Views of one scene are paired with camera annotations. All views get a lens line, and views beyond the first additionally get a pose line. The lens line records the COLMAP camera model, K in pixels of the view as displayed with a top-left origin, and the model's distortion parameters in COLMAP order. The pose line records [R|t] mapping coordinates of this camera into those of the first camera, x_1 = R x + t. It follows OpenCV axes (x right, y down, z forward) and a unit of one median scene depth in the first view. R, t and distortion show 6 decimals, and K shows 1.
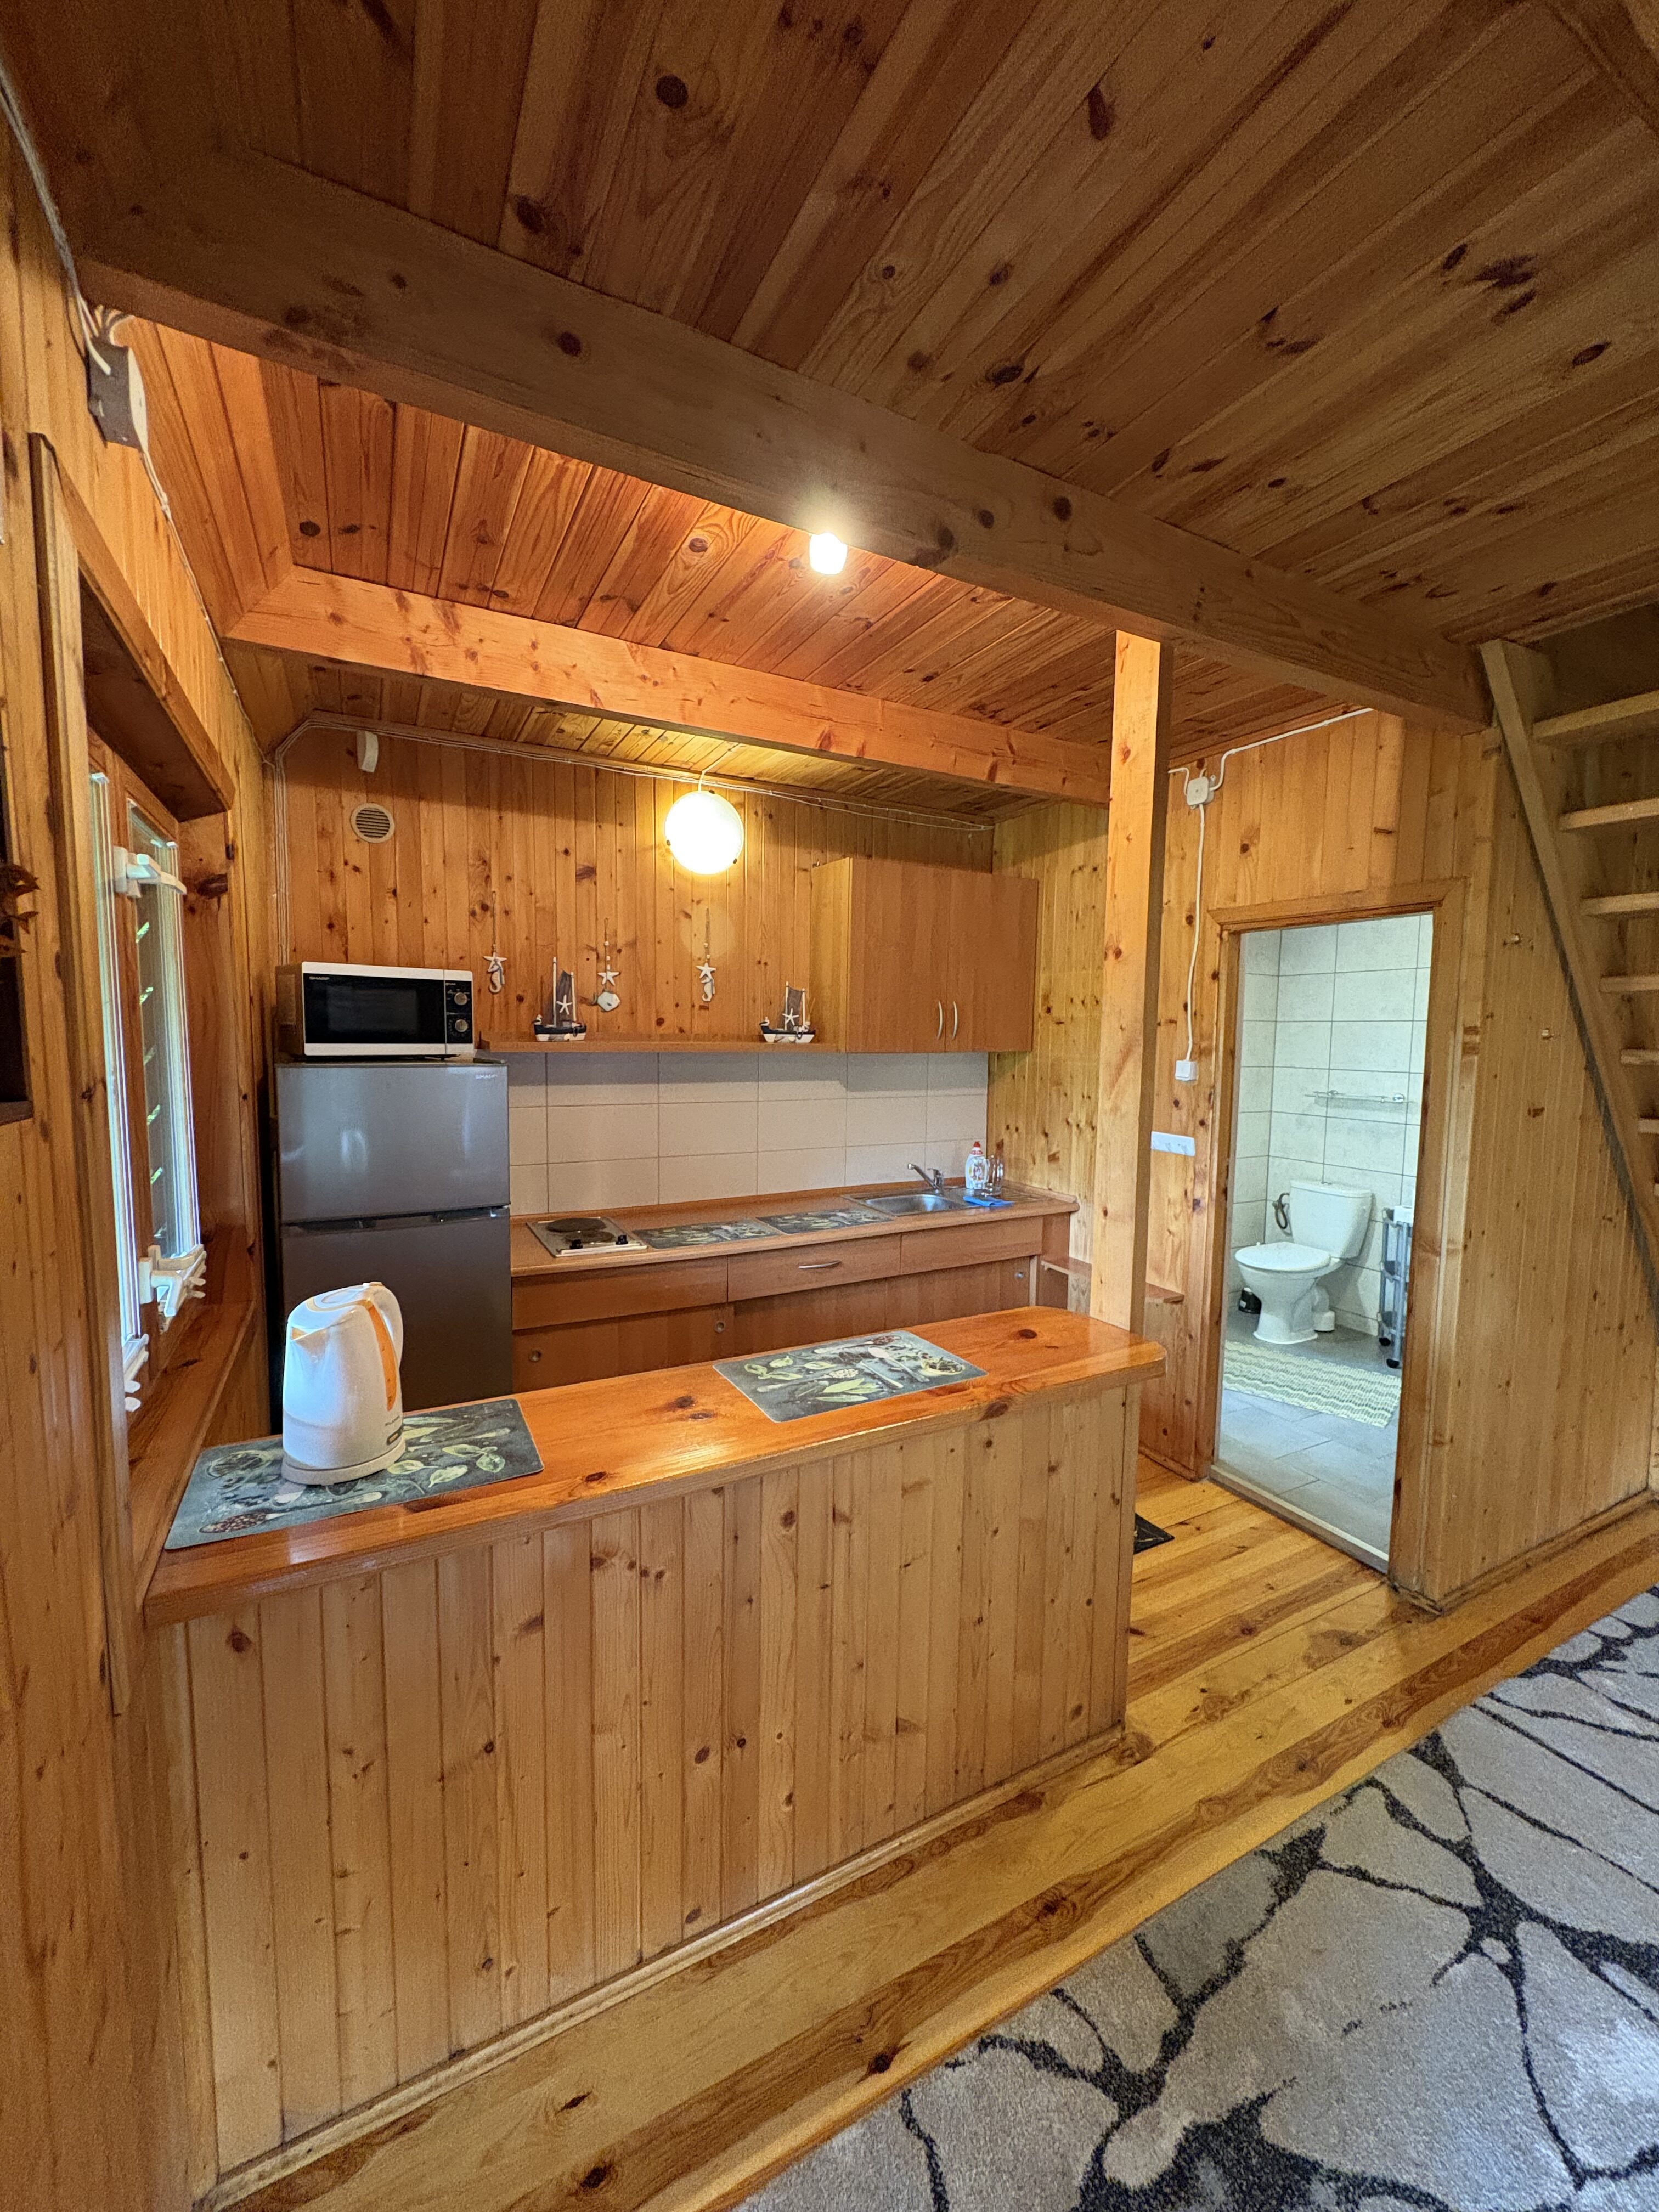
lens RADIAL K [[878.4, 0, 832.9], [0, 878.4, 1106.0], [0, 0, 1]] dist [-0.000770, 0.000206]
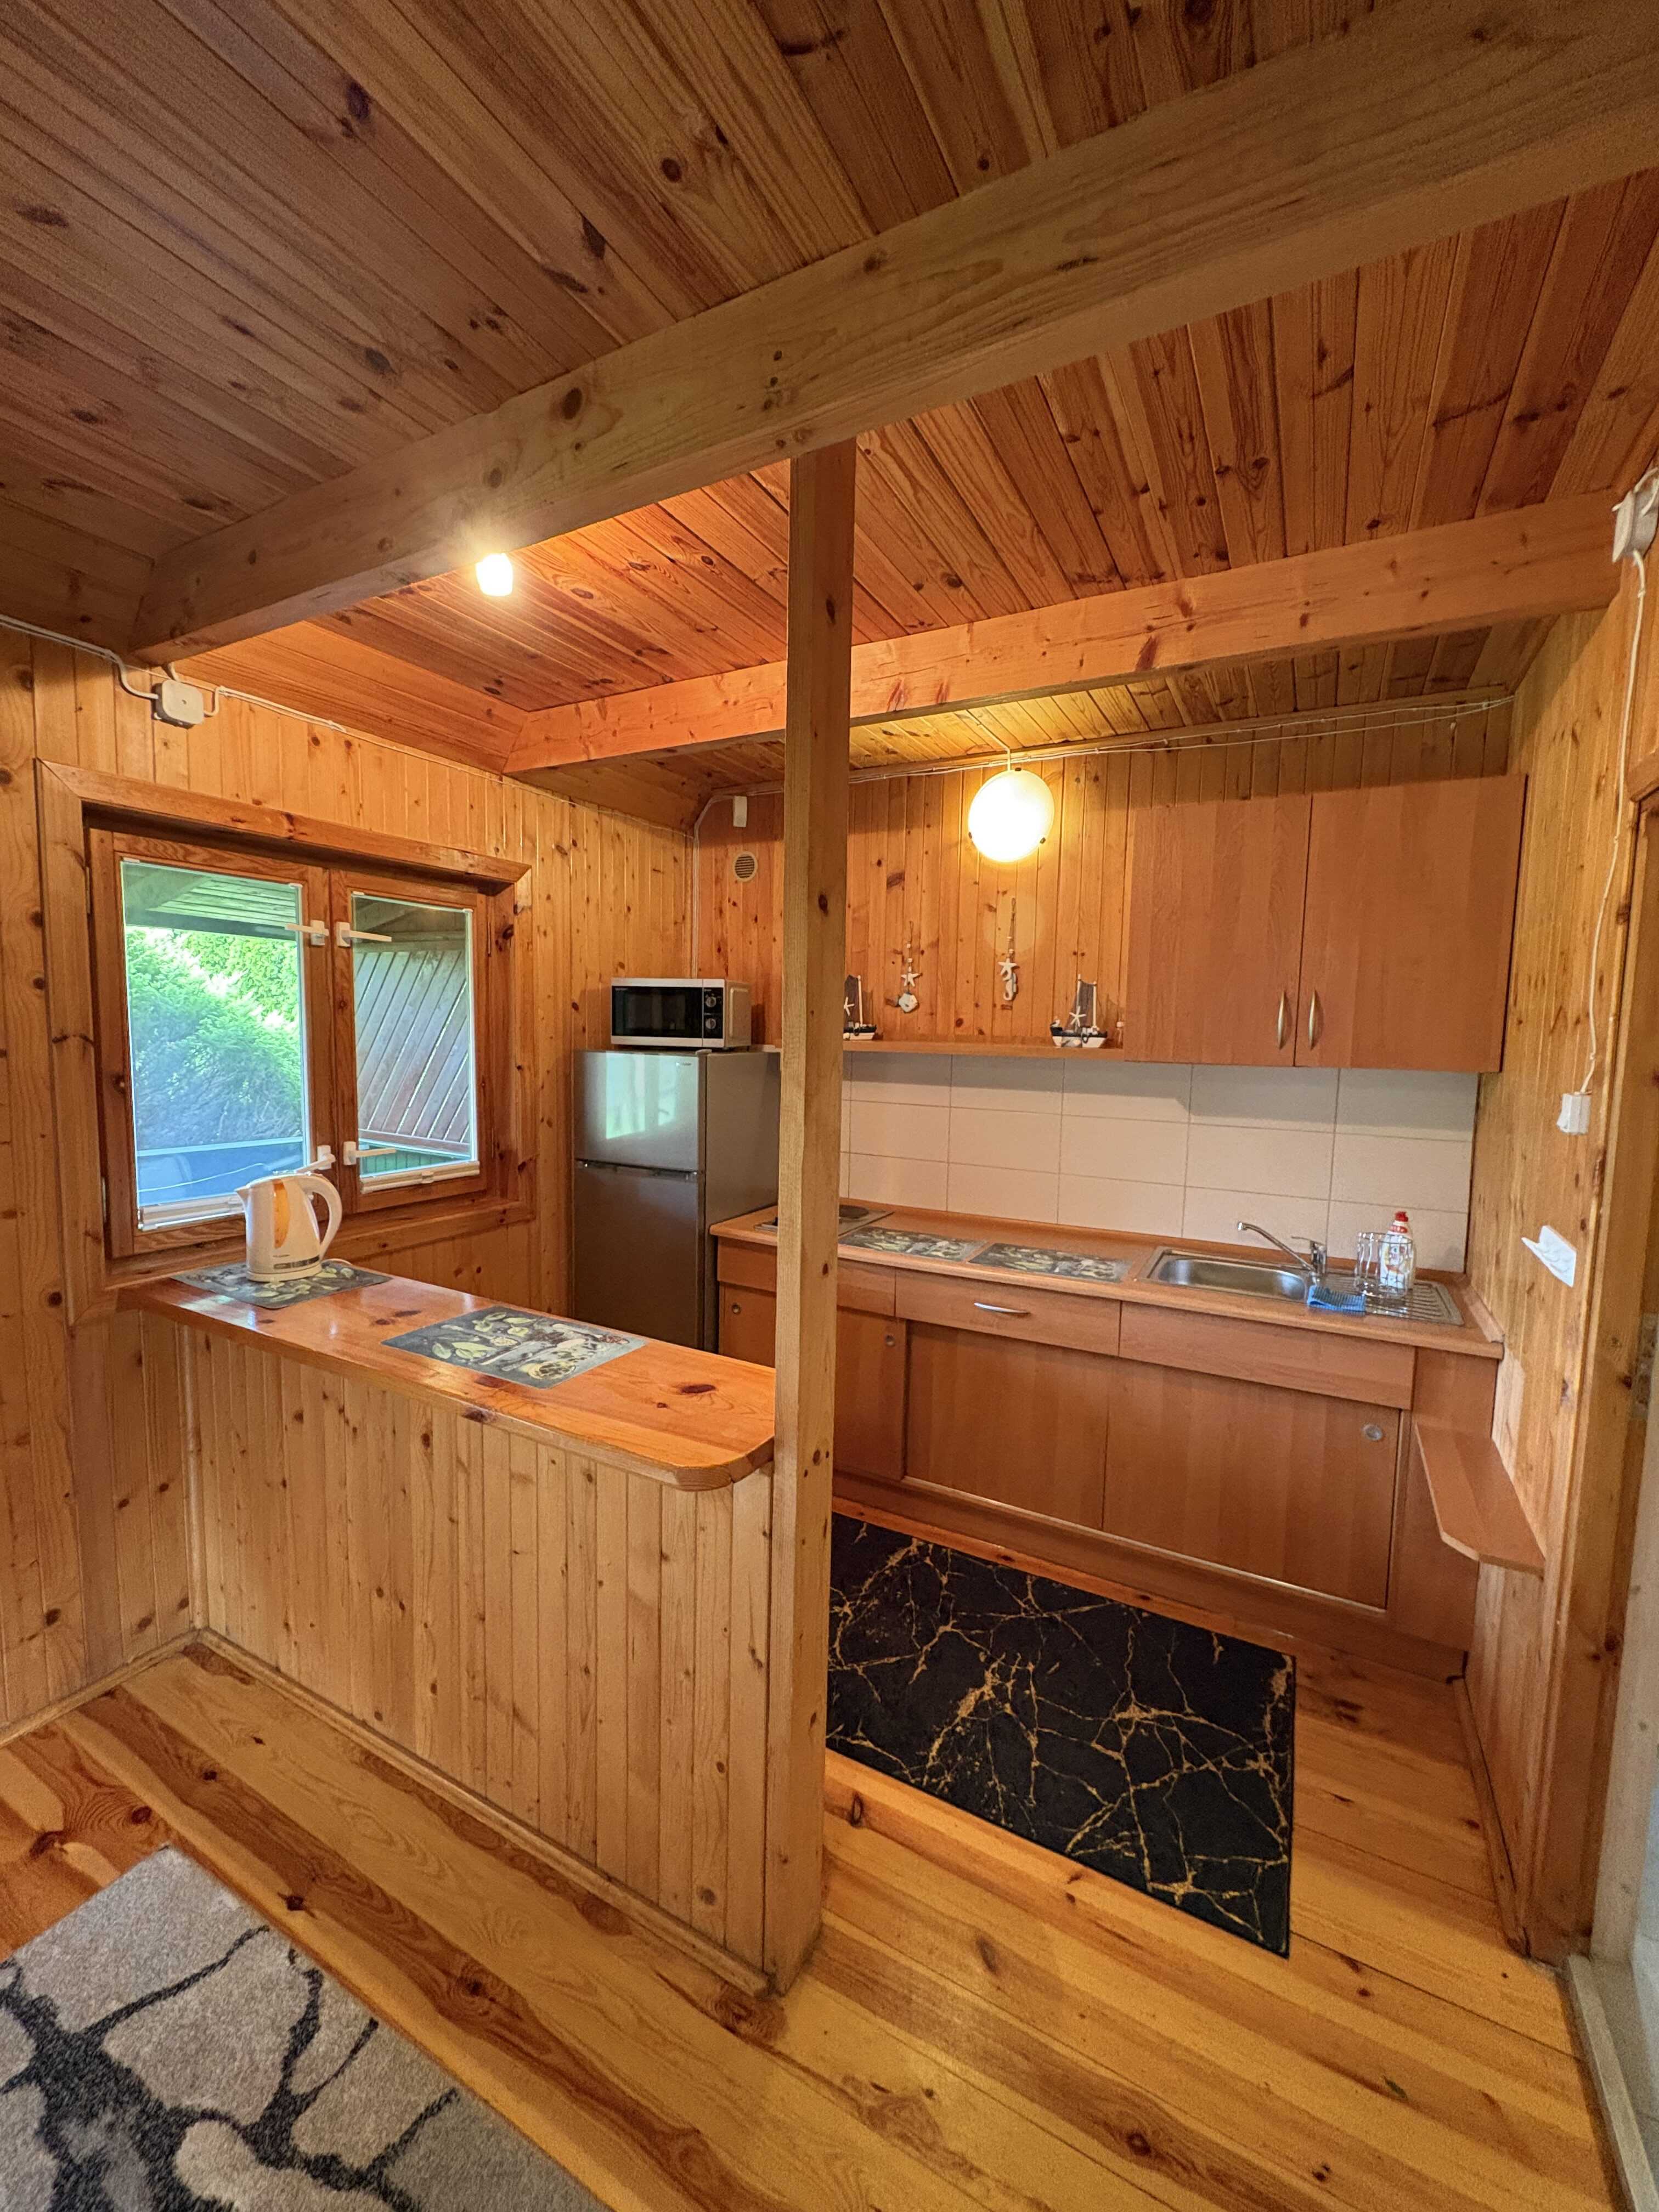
lens RADIAL K [[878.4, 0, 832.9], [0, 878.4, 1106.0], [0, 0, 1]] dist [-0.000770, 0.000206]
pose [[0.548220, 0.073217, -0.833123, 0.699405], [-0.087094, 0.995742, 0.030198, -0.028738], [0.831787, 0.056005, 0.552263, 0.467689]]
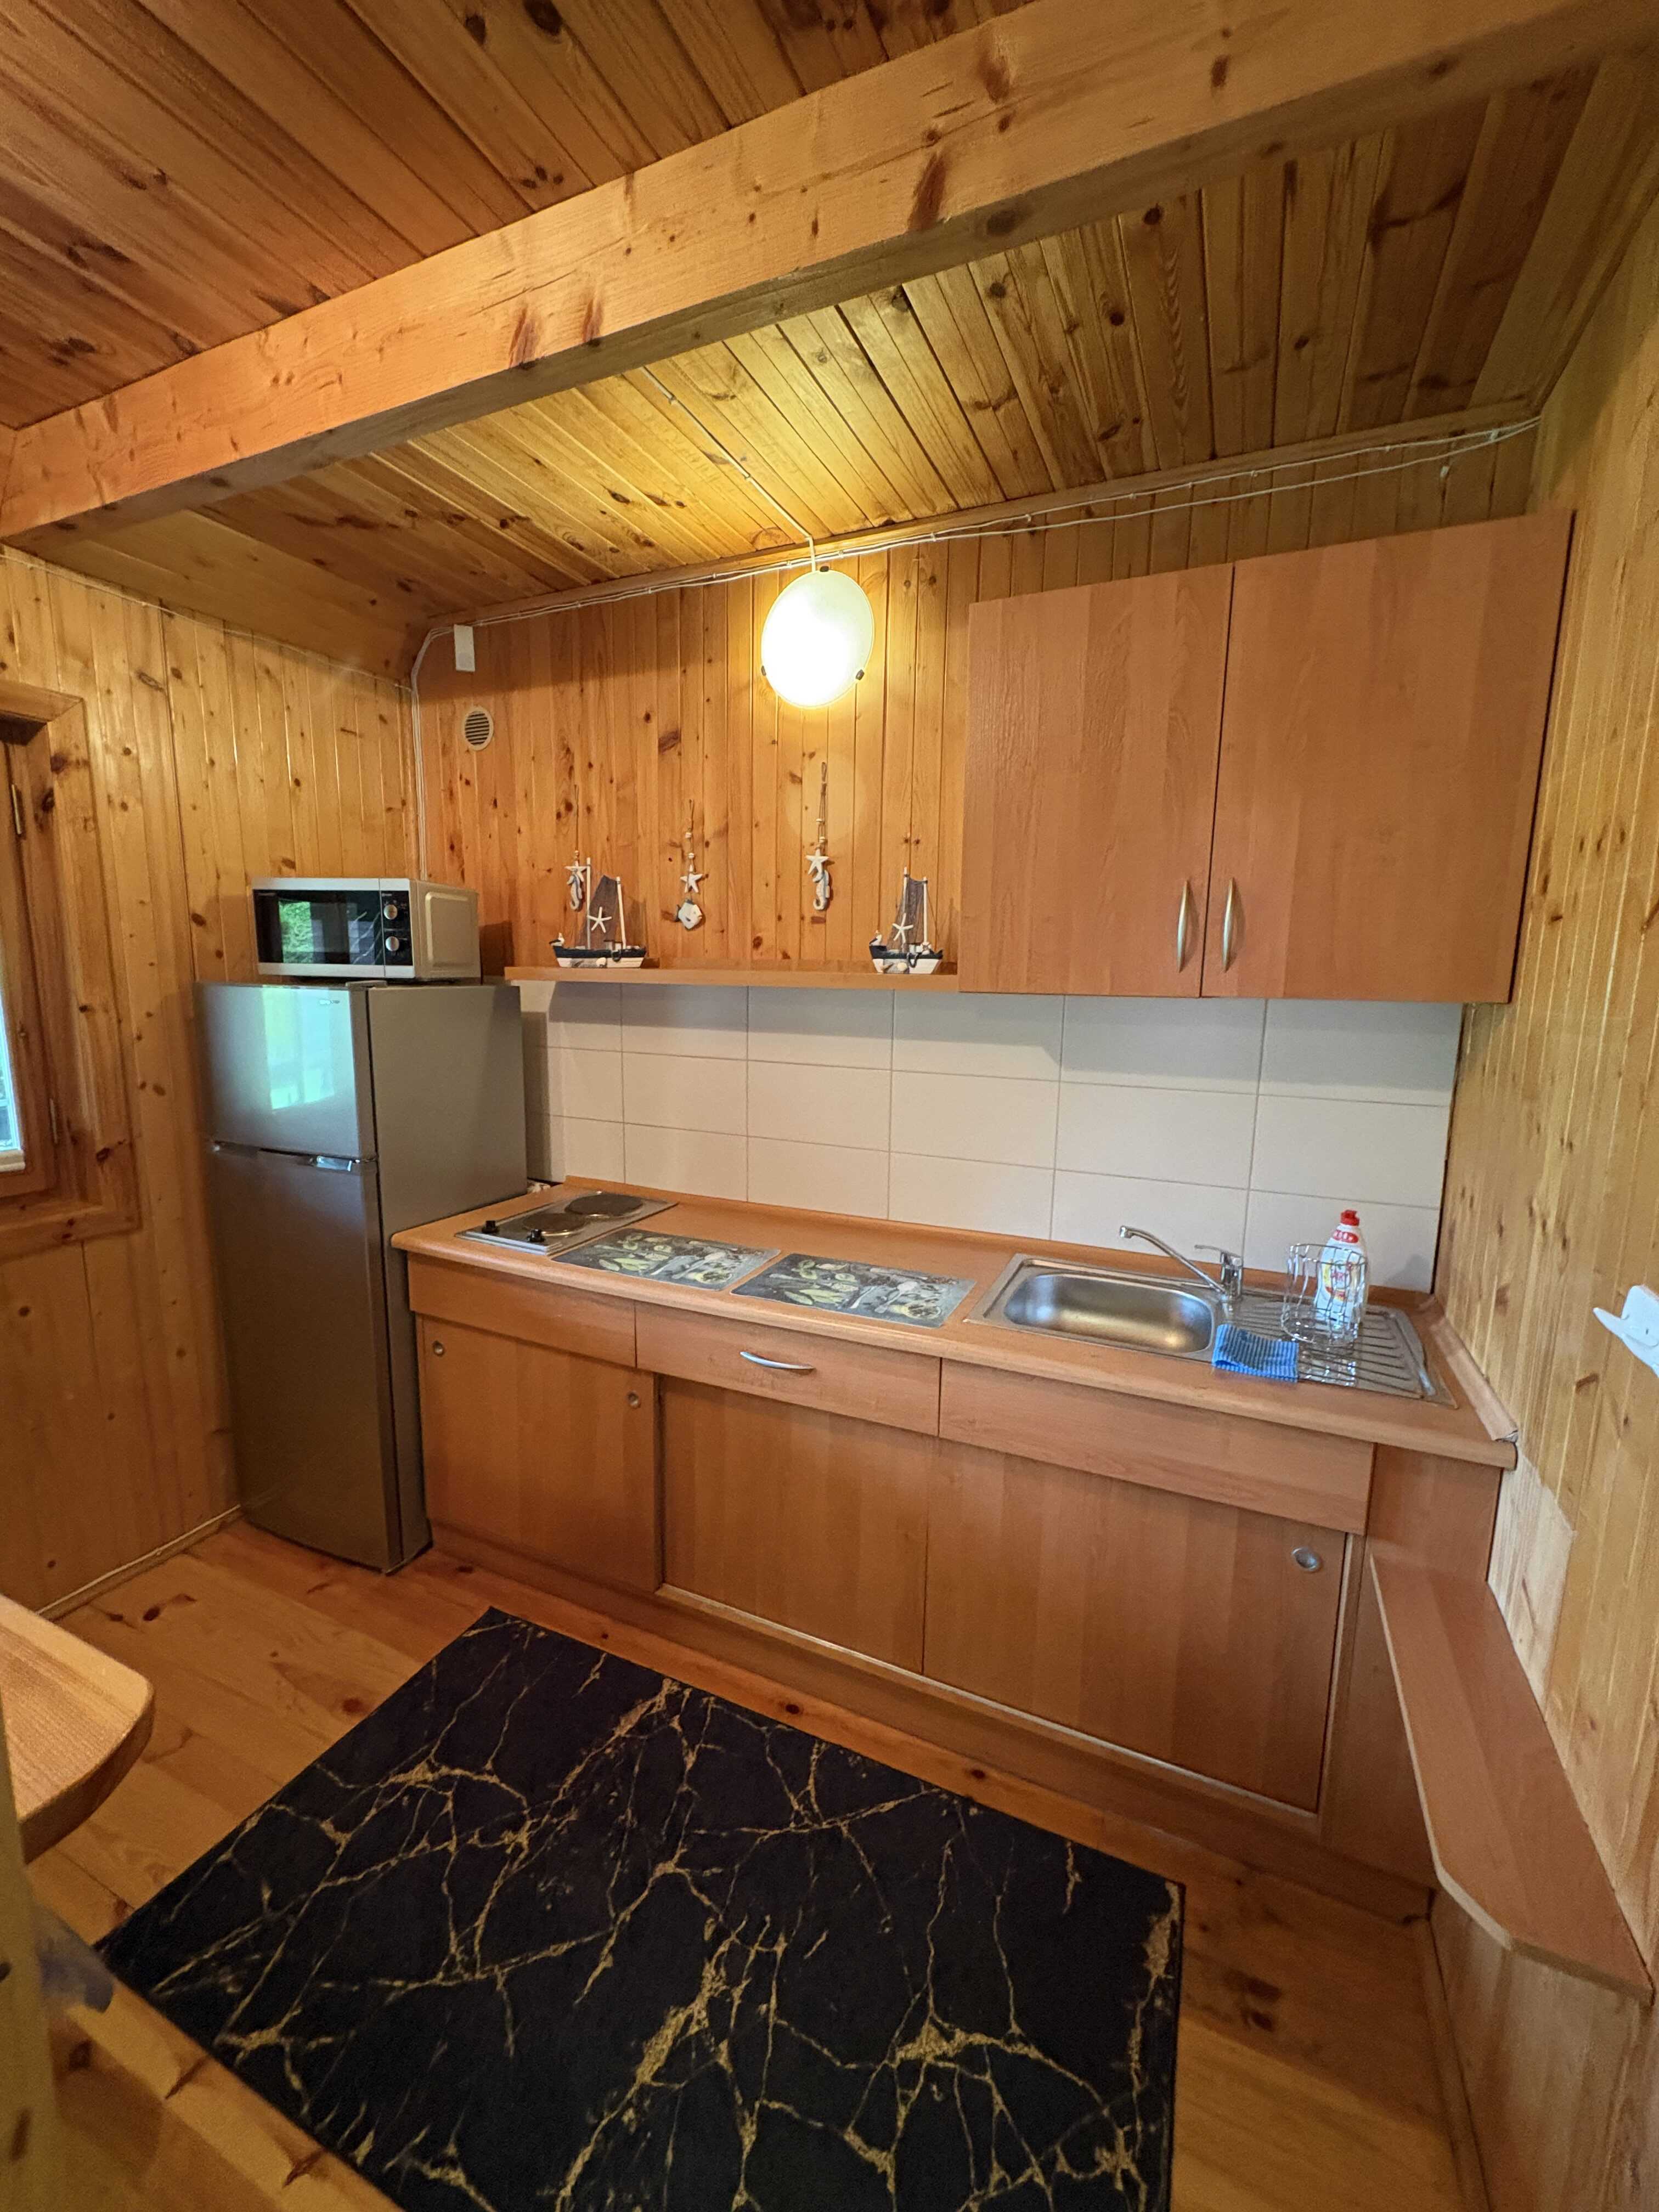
lens RADIAL K [[878.4, 0, 832.9], [0, 878.4, 1106.0], [0, 0, 1]] dist [-0.000770, 0.000206]
pose [[0.606307, 0.116370, -0.786670, 0.521307], [-0.079468, 0.993150, 0.085666, -0.041880], [0.791250, 0.010575, 0.611401, 0.815211]]
